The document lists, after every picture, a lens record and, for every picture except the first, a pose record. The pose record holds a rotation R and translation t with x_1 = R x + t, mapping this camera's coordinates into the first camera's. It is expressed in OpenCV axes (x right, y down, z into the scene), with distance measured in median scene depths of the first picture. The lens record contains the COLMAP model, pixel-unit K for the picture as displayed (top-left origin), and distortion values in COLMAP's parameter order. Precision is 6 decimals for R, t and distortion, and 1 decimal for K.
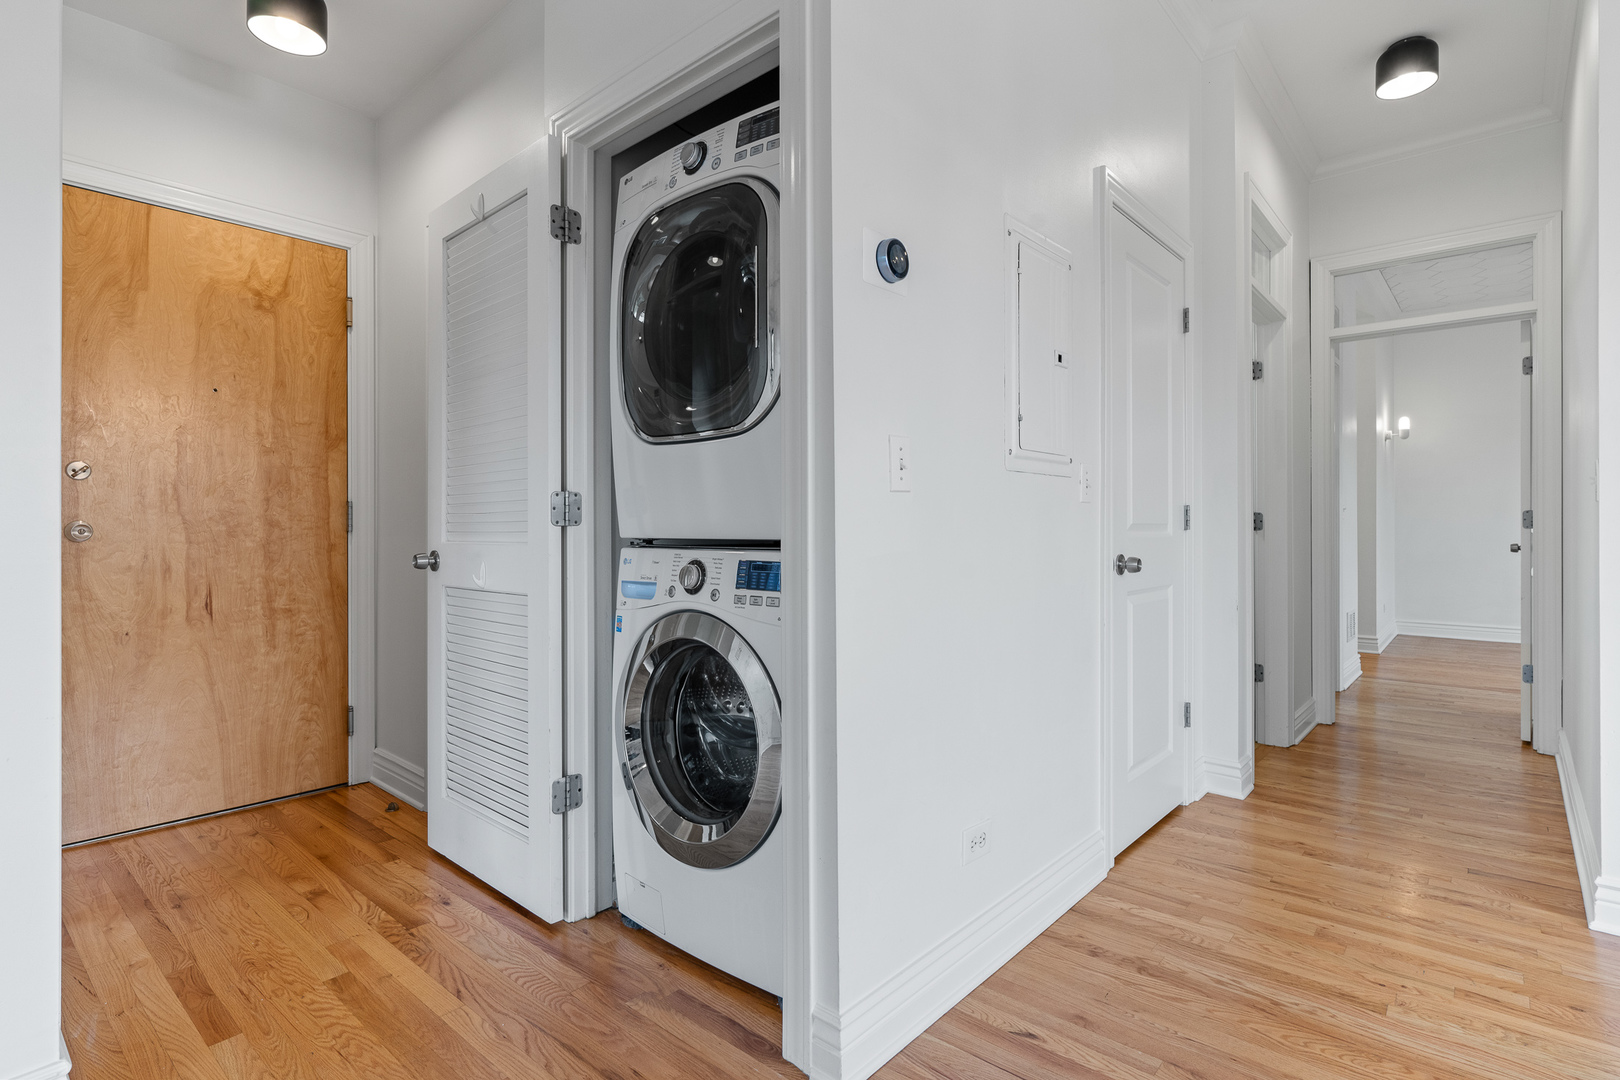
lens RADIAL K [[790.9, 0, 811.8], [0, 790.9, 524.5], [0, 0, 1]] dist [-0.002641, 0.000676]
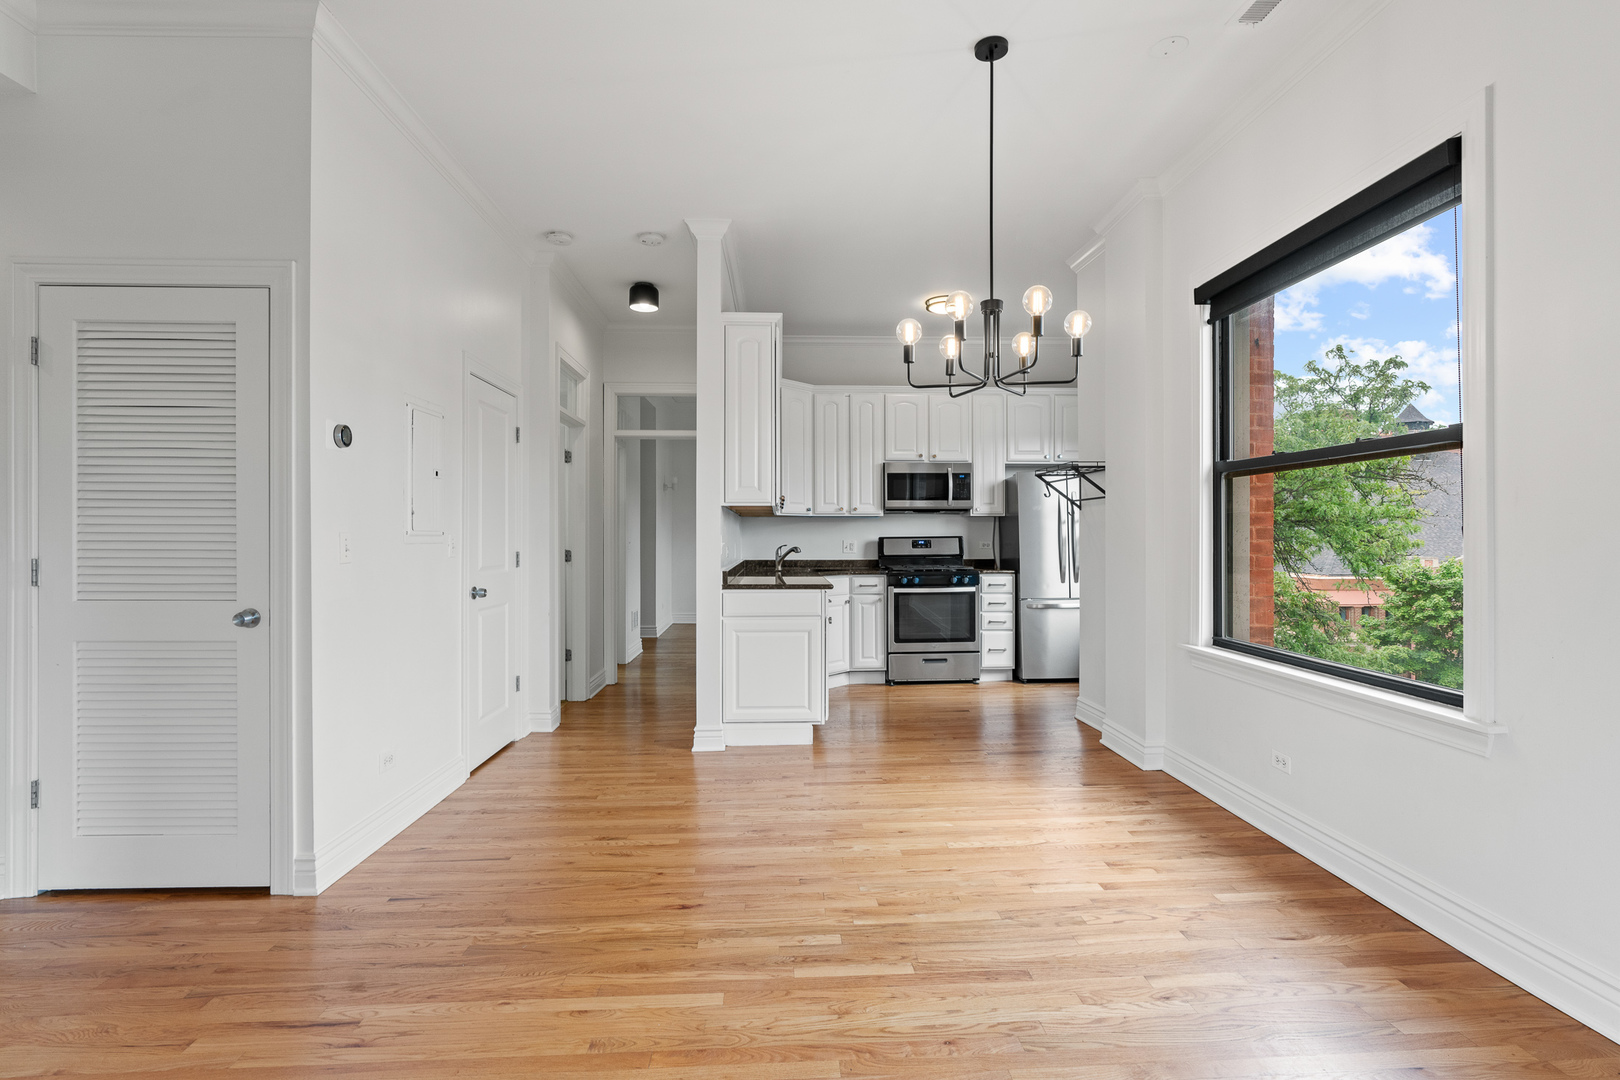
lens RADIAL K [[790.5, 0, 811.8], [0, 790.5, 533.7], [0, 0, 1]] dist [-0.004752, 0.000666]
pose [[0.721654, 0.003080, 0.692247, -0.285344], [-0.002668, 0.999995, -0.001668, -0.085471], [-0.692249, -0.000644, 0.721658, -0.798206]]
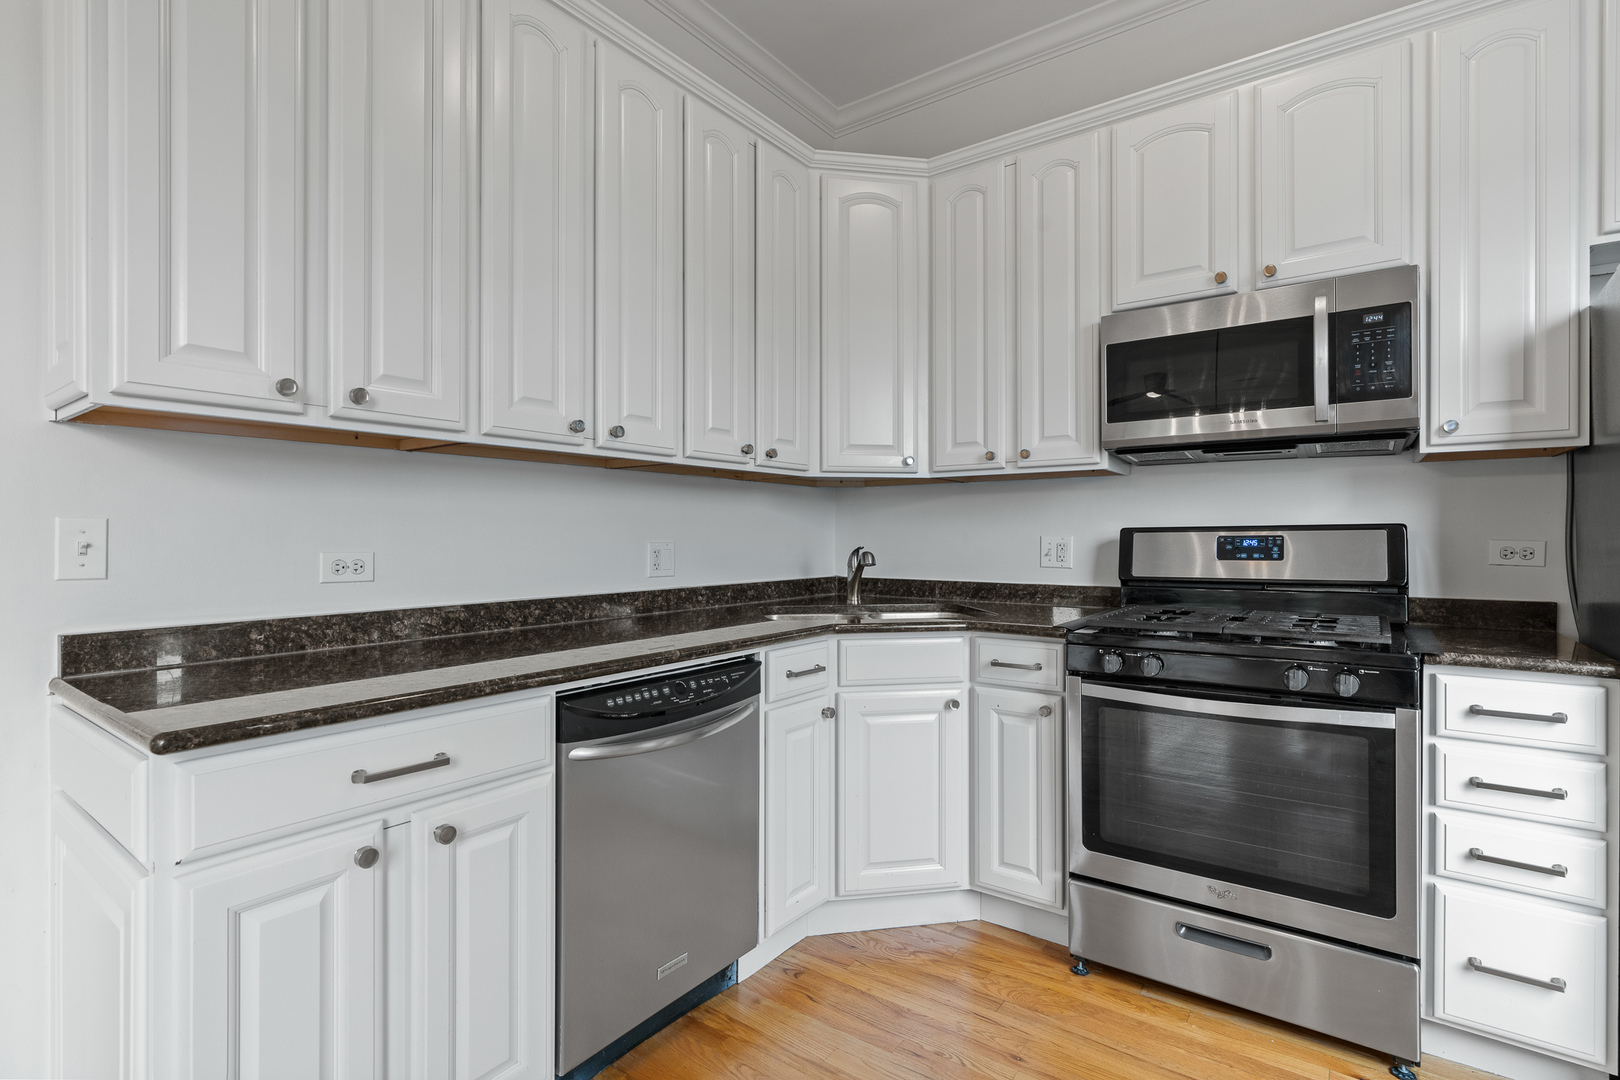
lens RADIAL K [[762.6, 0, 814.1], [0, 762.6, 534.0], [0, 0, 1]] dist [-0.003539, 0.000516]
pose [[0.996269, -0.000333, 0.086301, 1.667875], [-0.000064, 0.999989, 0.004592, -0.072695], [-0.086302, -0.004580, 0.996258, 0.269874]]
